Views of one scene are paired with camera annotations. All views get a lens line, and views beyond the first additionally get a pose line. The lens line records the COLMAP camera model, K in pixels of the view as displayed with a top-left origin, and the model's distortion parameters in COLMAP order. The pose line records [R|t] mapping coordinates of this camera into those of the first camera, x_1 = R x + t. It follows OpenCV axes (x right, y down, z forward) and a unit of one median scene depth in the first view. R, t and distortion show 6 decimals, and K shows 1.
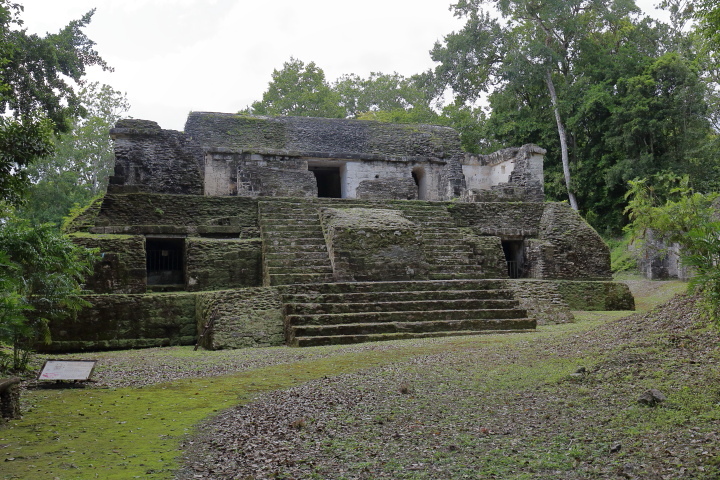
lens RADIAL K [[682.6, 0, 360.0], [0, 682.6, 240.0], [0, 0, 1]] dist [0.004015, -0.005453]
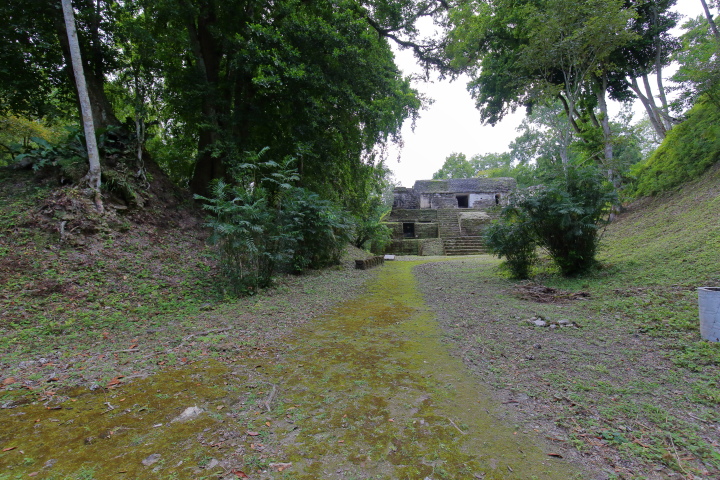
lens RADIAL K [[324.8, 0, 362.9], [0, 324.8, 240.6], [0, 0, 1]] dist [-0.001693, 0.000676]
pose [[0.916437, 0.010864, -0.400031, 0.121055], [0.024239, 0.996289, 0.082585, -0.044824], [0.399443, -0.085380, 0.912773, -0.453652]]
